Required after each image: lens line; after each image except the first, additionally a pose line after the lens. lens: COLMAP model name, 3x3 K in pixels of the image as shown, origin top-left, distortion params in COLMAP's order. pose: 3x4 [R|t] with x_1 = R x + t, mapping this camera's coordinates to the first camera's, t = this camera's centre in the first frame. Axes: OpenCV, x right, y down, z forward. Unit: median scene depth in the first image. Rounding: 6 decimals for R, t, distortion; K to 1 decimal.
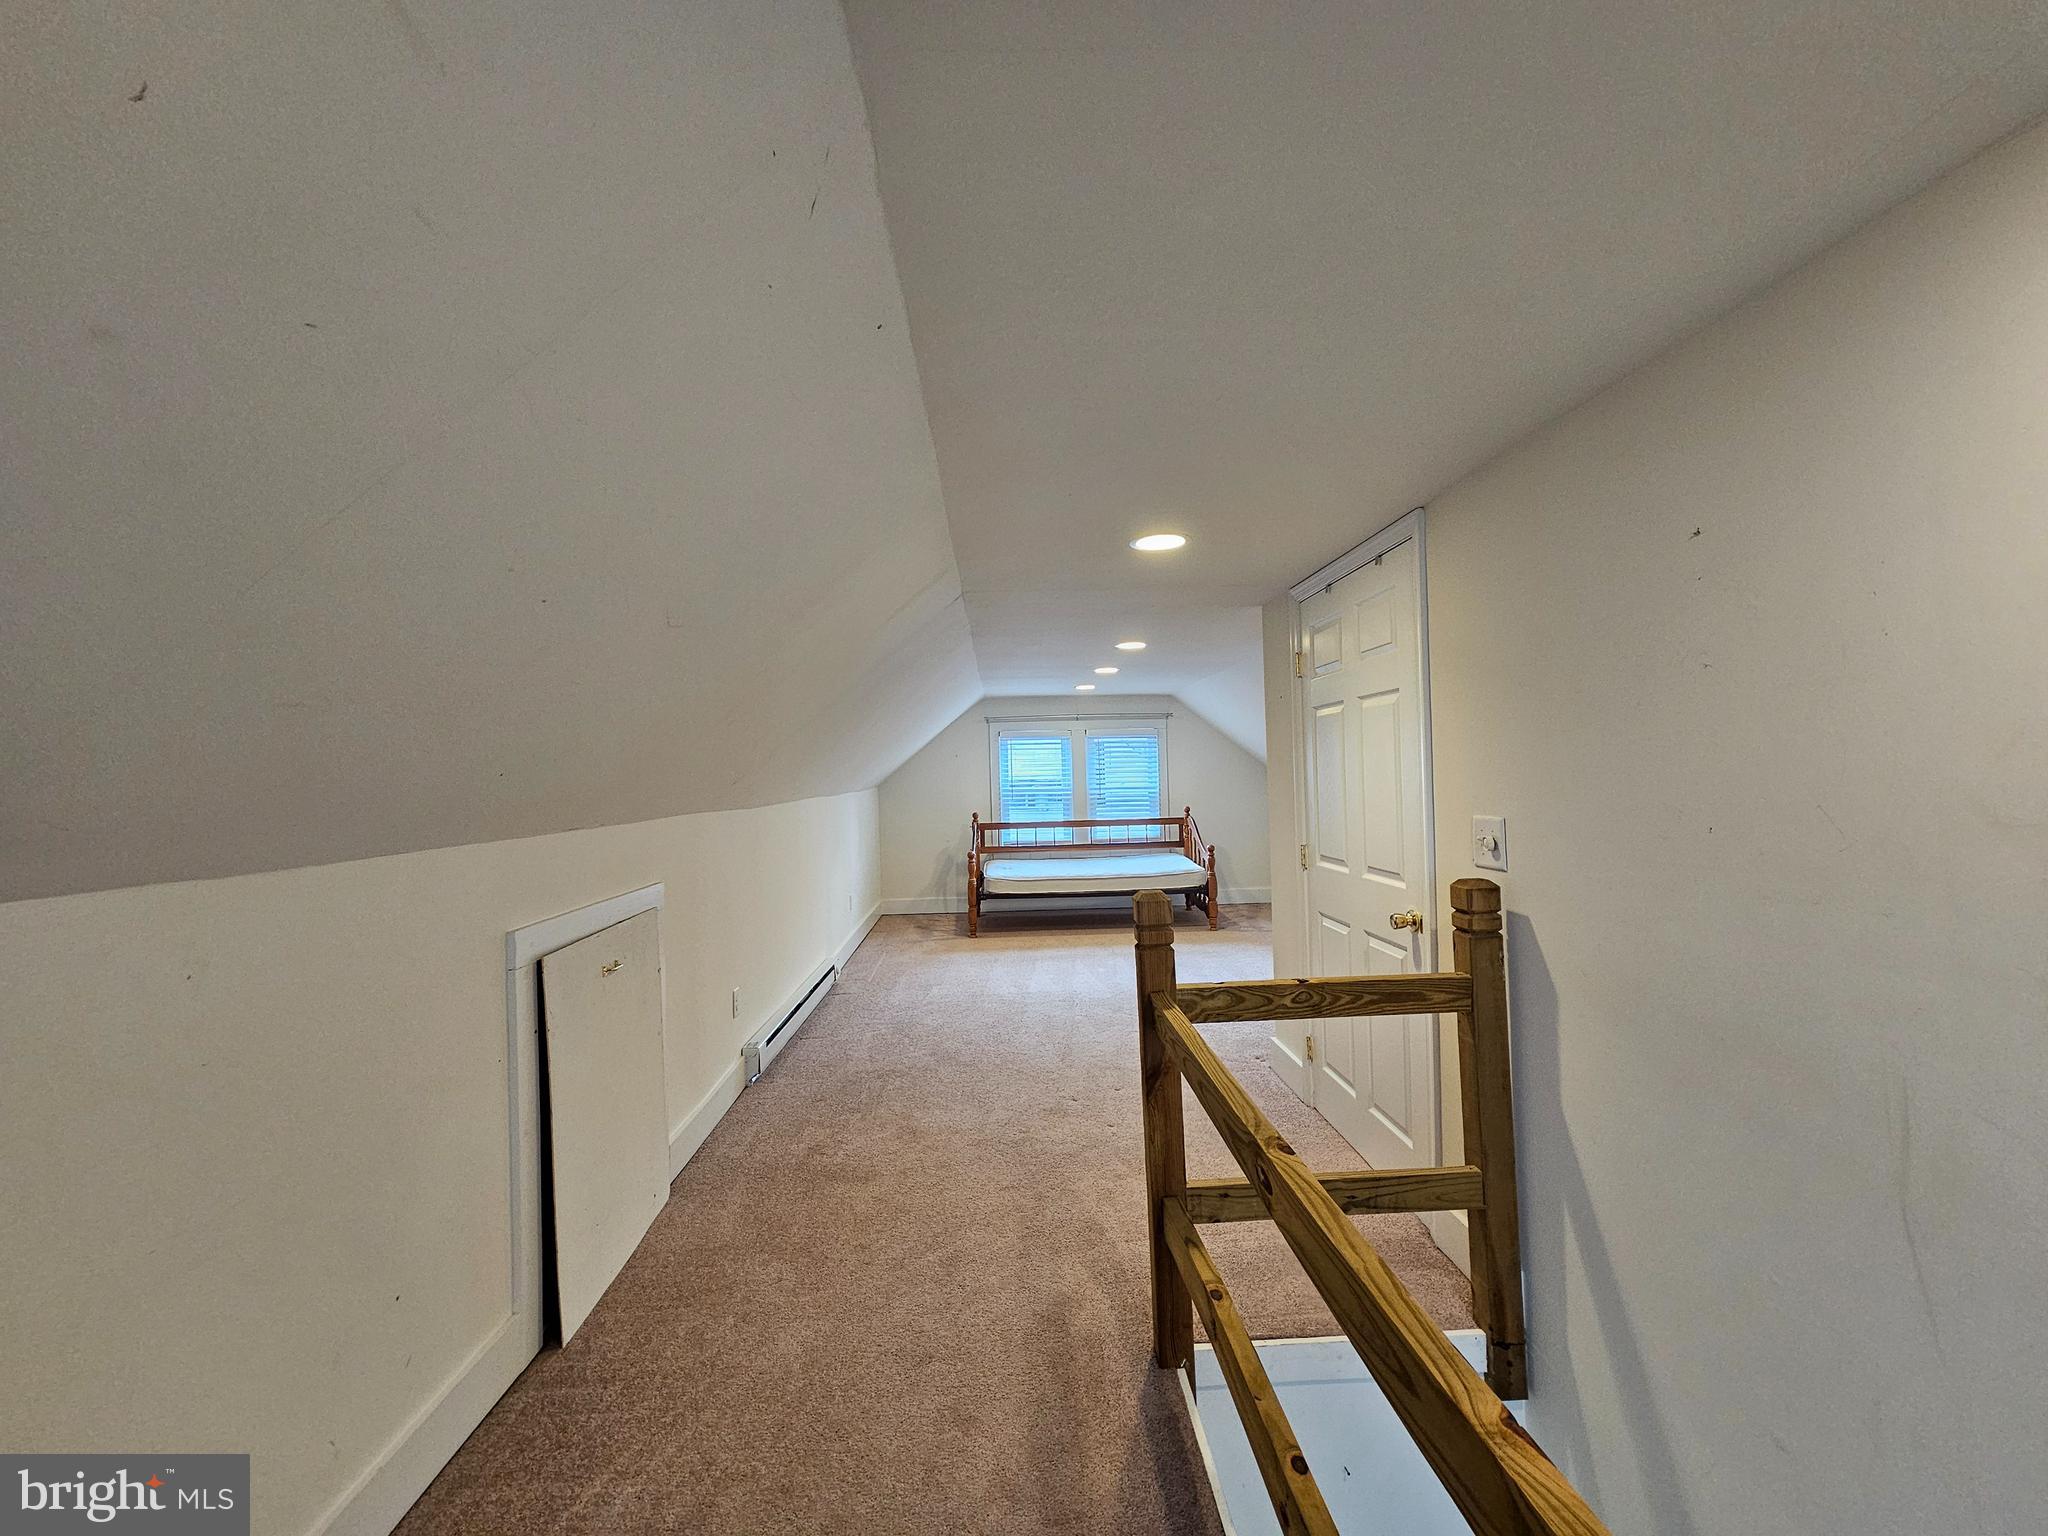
lens RADIAL K [[842.4, 0, 1027.4], [0, 842.4, 772.4], [0, 0, 1]] dist [-0.001334, 0.001328]
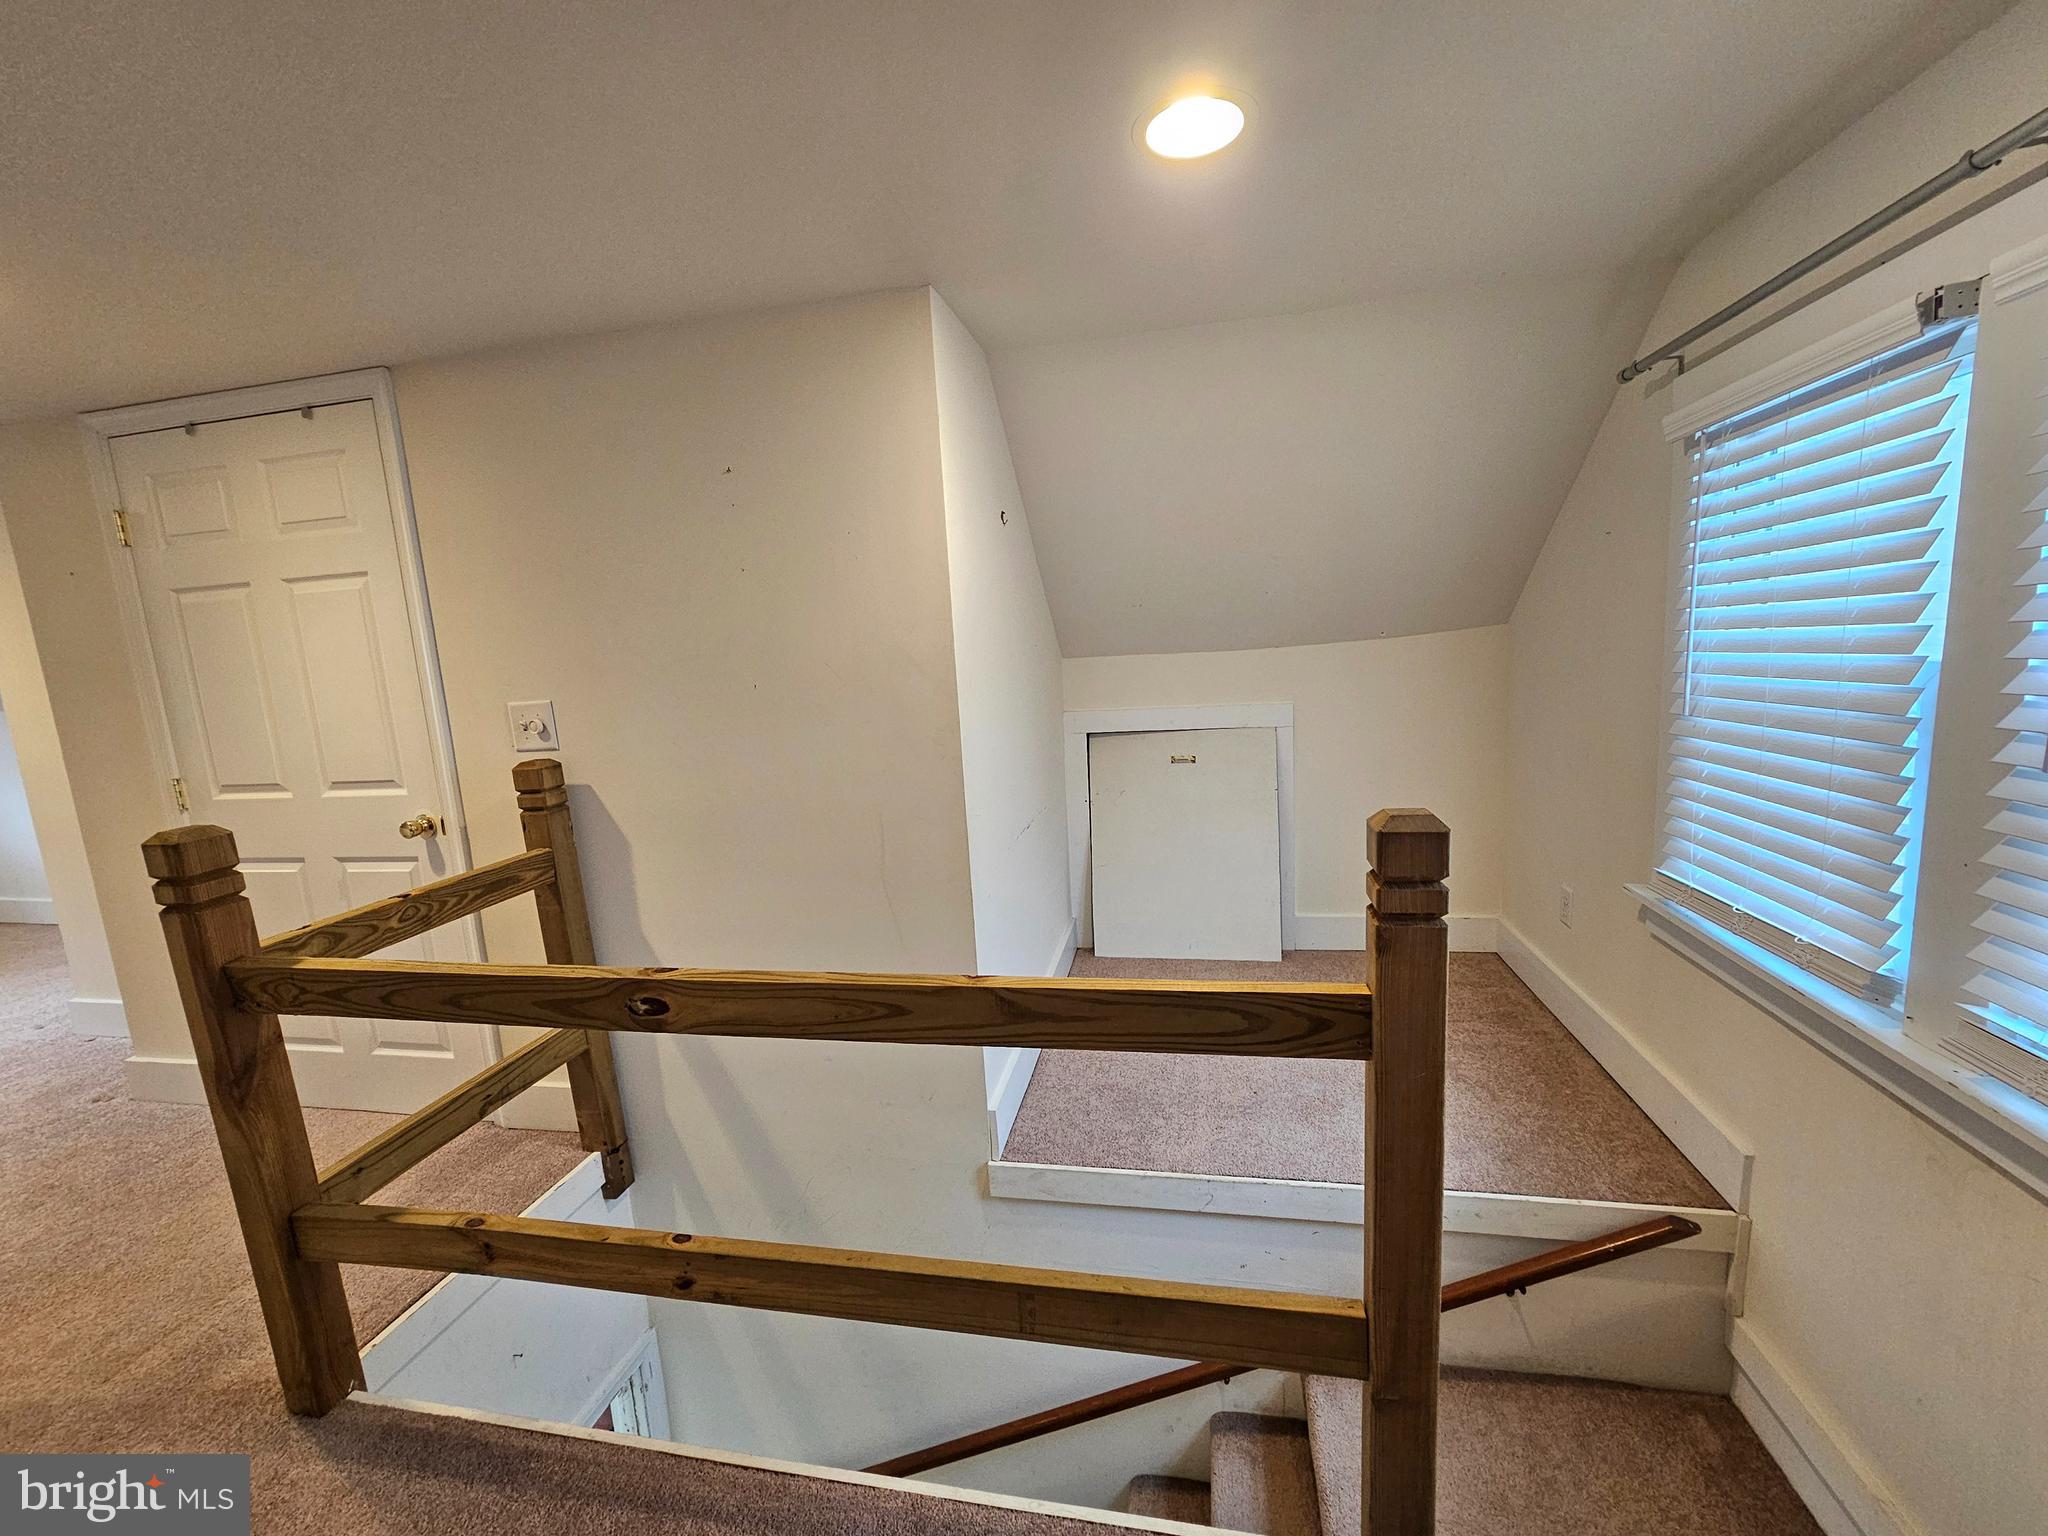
lens RADIAL K [[842.4, 0, 1034.1], [0, 842.4, 777.0], [0, 0, 1]] dist [-0.001334, 0.001328]
pose [[0.231300, -0.139248, 0.962866, -0.094423], [0.051014, 0.990078, 0.130929, 0.011308], [-0.971544, 0.018836, 0.236109, 0.039457]]
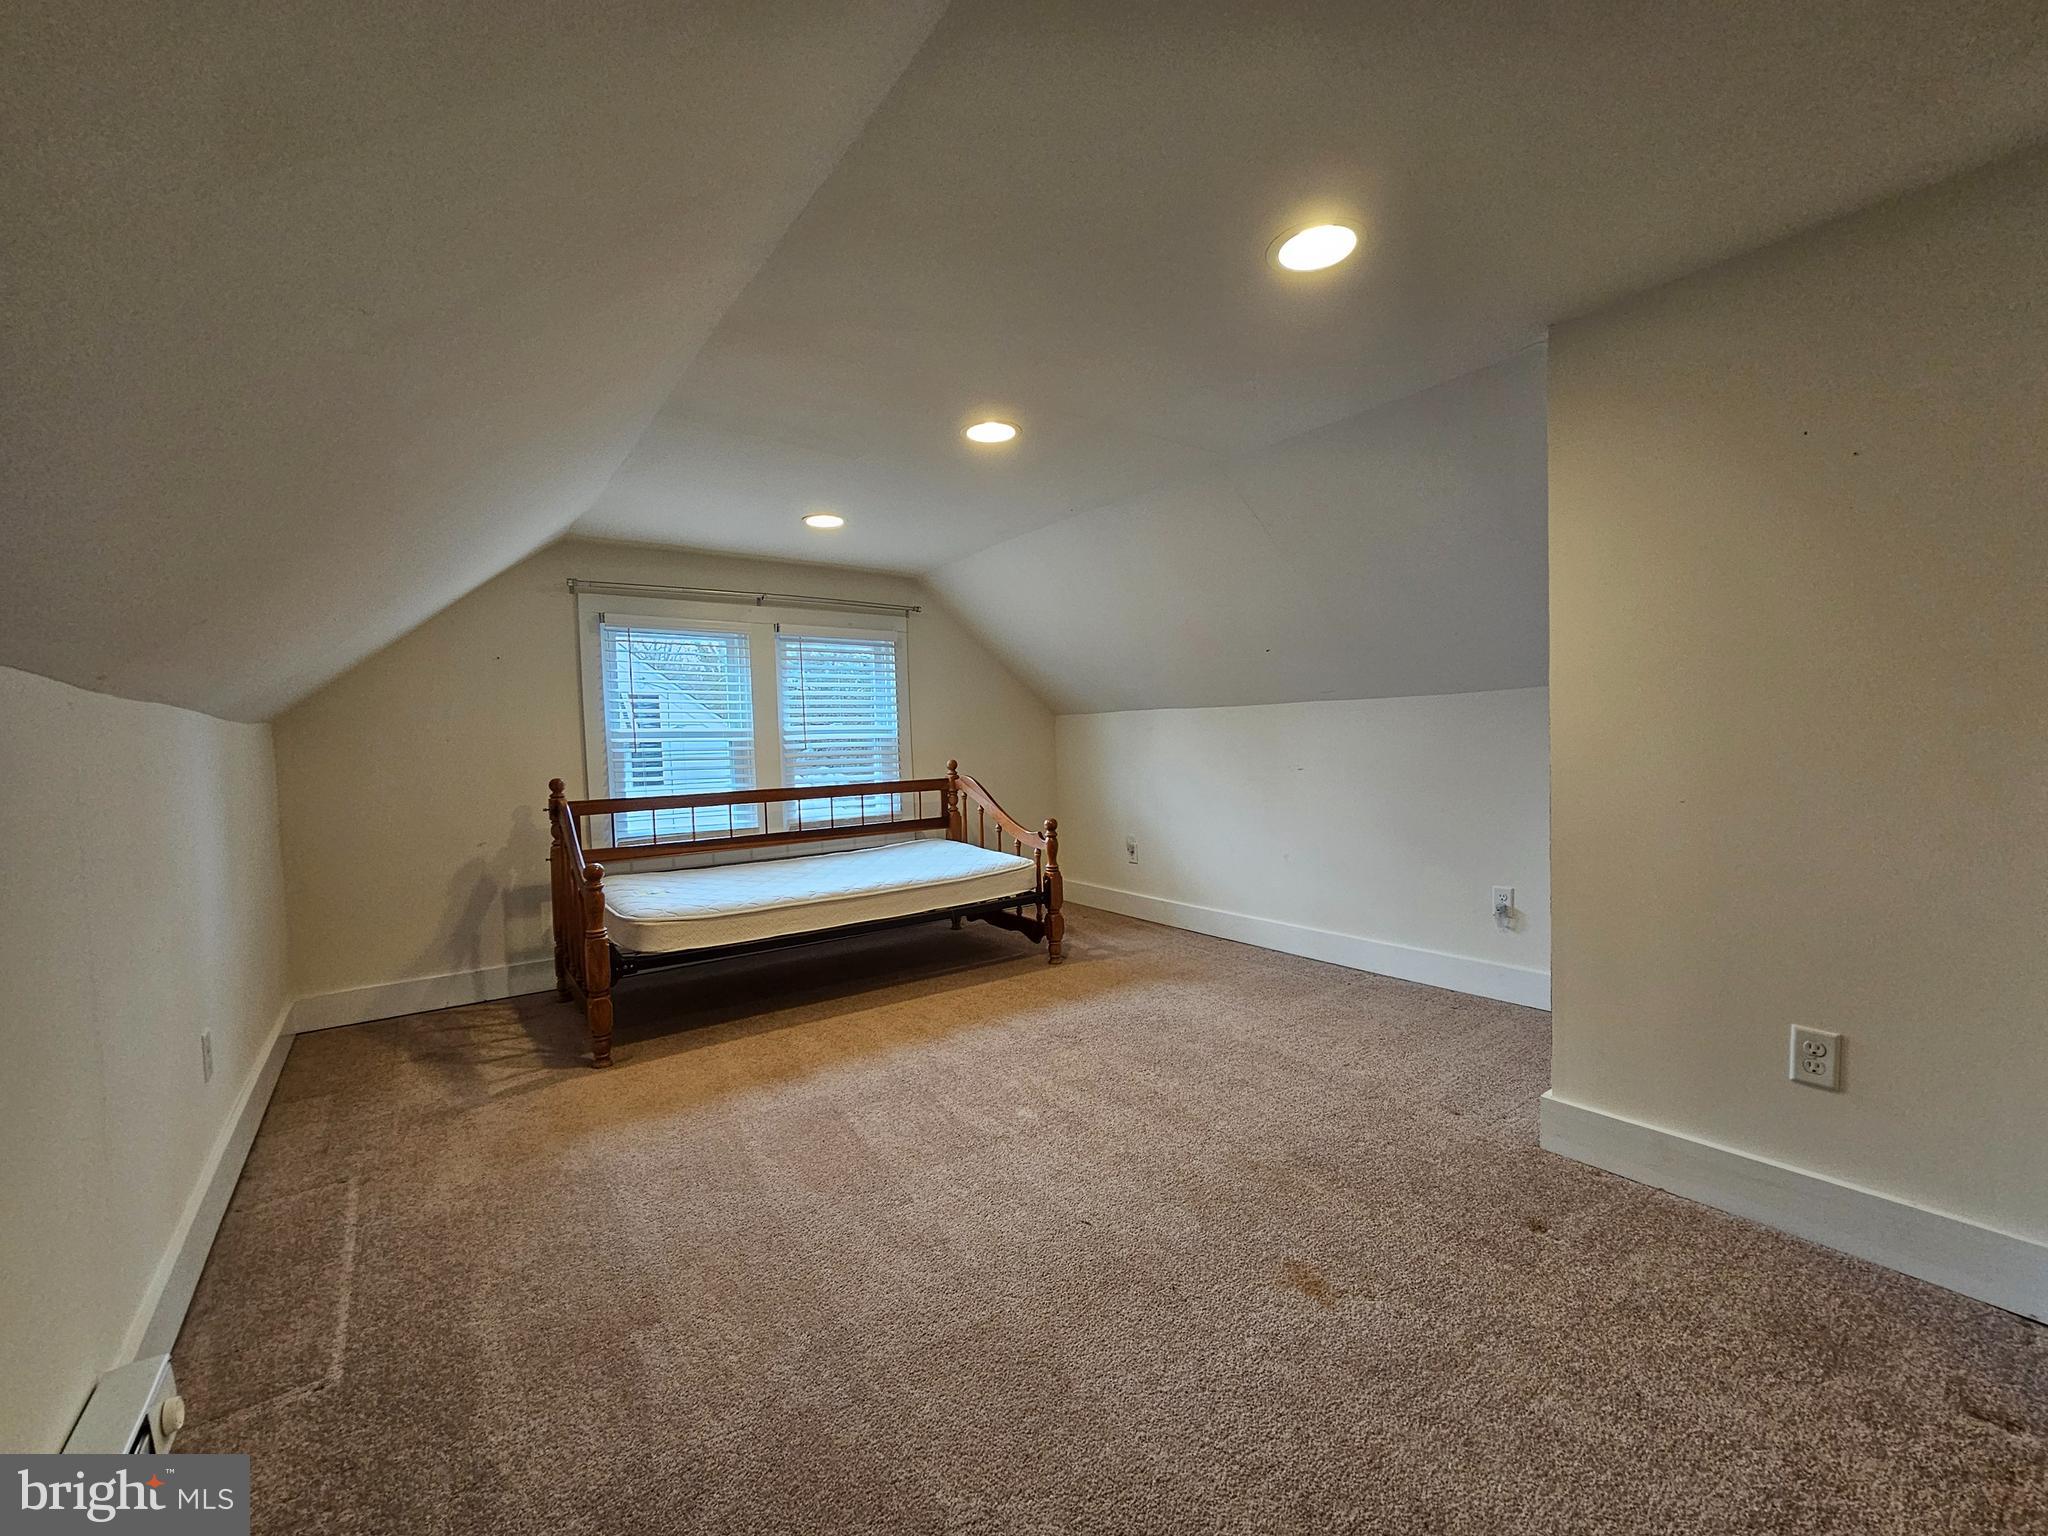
lens RADIAL K [[842.4, 0, 1022.8], [0, 842.4, 778.2], [0, 0, 1]] dist [-0.001334, 0.001328]
pose [[0.828710, -0.021339, 0.559272, -0.153581], [0.009029, 0.999653, 0.024763, 0.054815], [-0.559606, -0.015472, 0.828614, 0.665351]]
